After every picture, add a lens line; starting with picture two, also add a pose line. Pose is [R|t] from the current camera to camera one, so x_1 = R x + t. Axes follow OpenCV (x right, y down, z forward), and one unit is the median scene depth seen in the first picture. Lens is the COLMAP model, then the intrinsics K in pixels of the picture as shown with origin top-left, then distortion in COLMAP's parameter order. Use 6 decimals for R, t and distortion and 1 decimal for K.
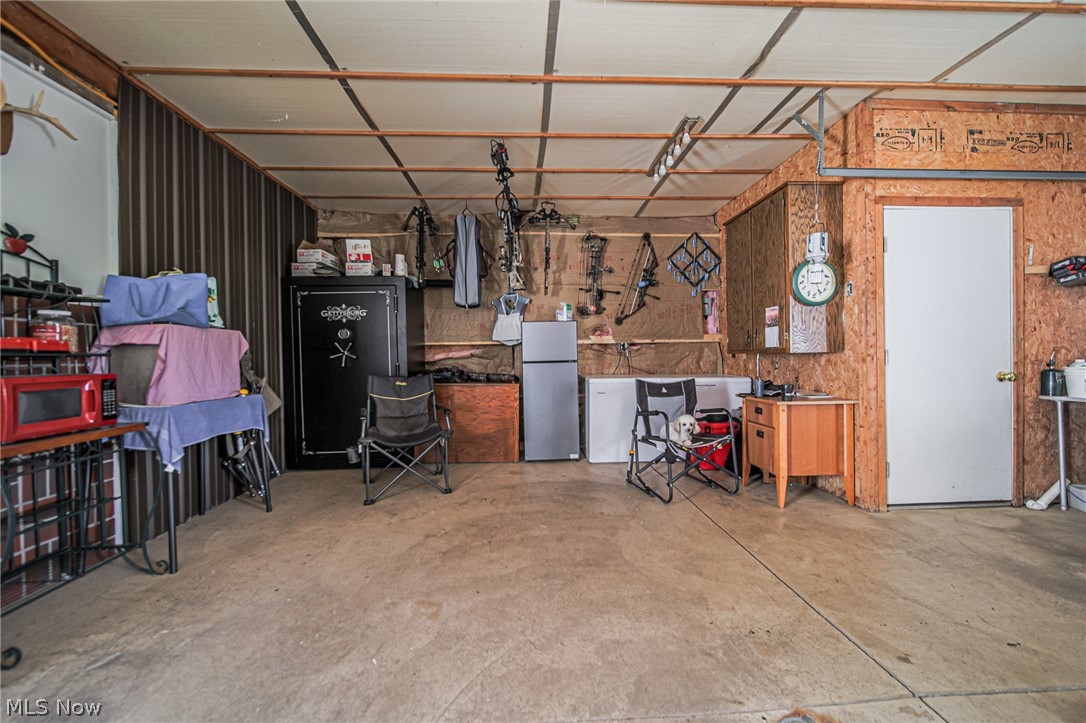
lens RADIAL K [[411.0, 0, 541.8], [0, 411.0, 358.6], [0, 0, 1]] dist [-0.001070, -0.000355]
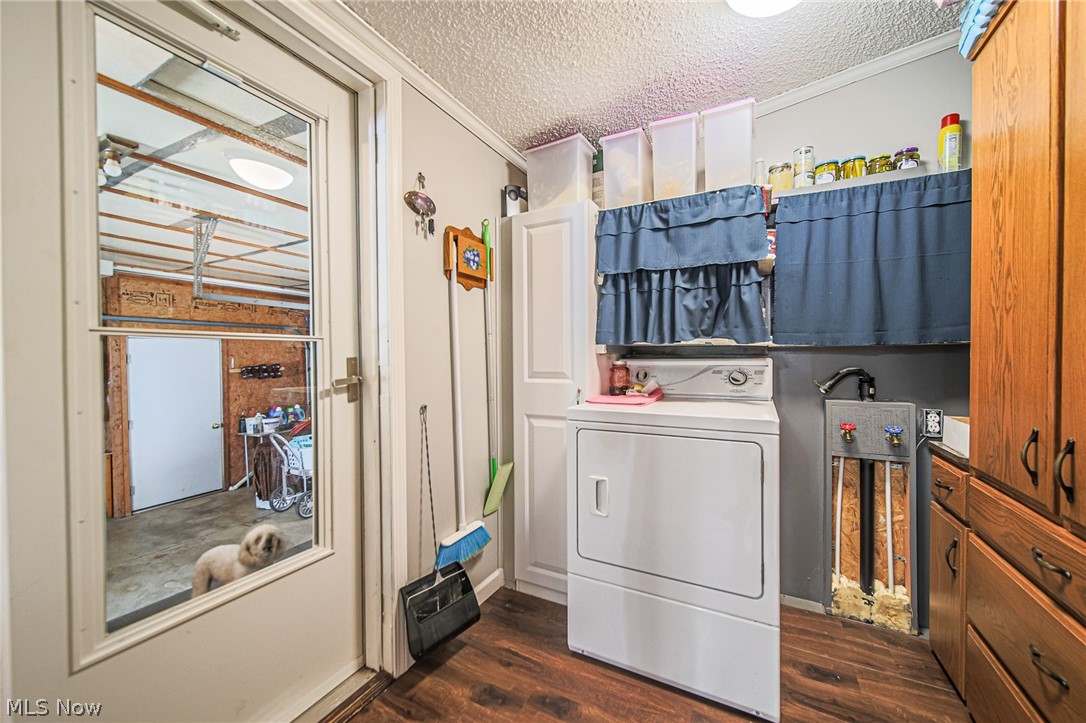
lens RADIAL K [[411.0, 0, 541.8], [0, 411.0, 358.6], [0, 0, 1]] dist [-0.001070, -0.000355]
pose [[0.509894, 0.003492, 0.860230, 0.243135], [0.006965, 0.999942, -0.008187, -0.250757], [-0.860209, 0.010167, 0.509840, -1.334480]]
